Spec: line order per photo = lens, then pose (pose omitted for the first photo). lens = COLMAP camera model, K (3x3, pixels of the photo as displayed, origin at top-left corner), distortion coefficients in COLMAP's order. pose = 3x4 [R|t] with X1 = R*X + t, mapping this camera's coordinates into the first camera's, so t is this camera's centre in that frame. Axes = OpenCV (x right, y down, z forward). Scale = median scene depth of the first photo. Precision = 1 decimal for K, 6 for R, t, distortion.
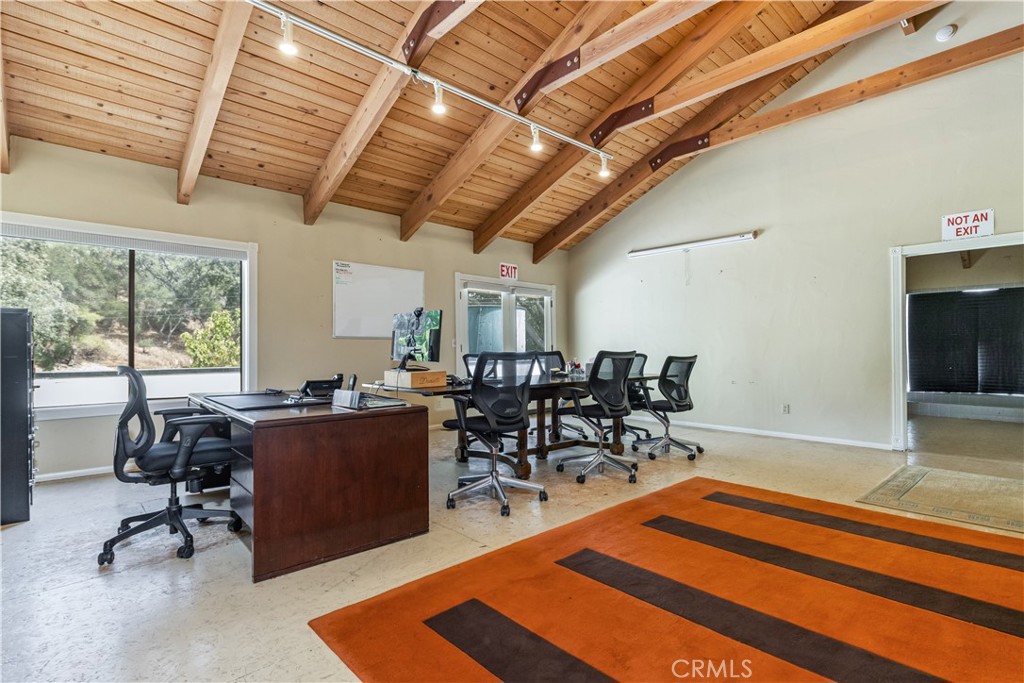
lens RADIAL K [[488.6, 0, 512.0], [0, 488.6, 341.5], [0, 0, 1]] dist [-0.001342, -0.000127]
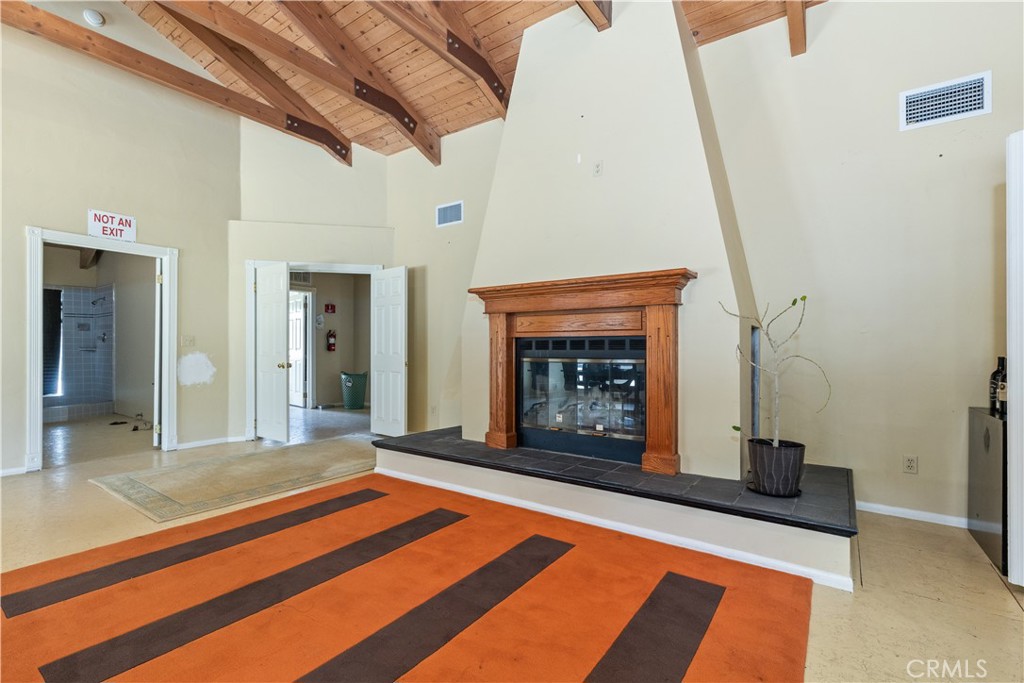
lens RADIAL K [[470.0, 0, 513.6], [0, 470.0, 347.8], [0, 0, 1]] dist [0.001554, 0.000080]
pose [[-0.211618, 0.005457, 0.977337, -0.280244], [-0.017242, 0.999808, -0.009316, 0.009240], [-0.977200, -0.018823, -0.211483, 0.598530]]
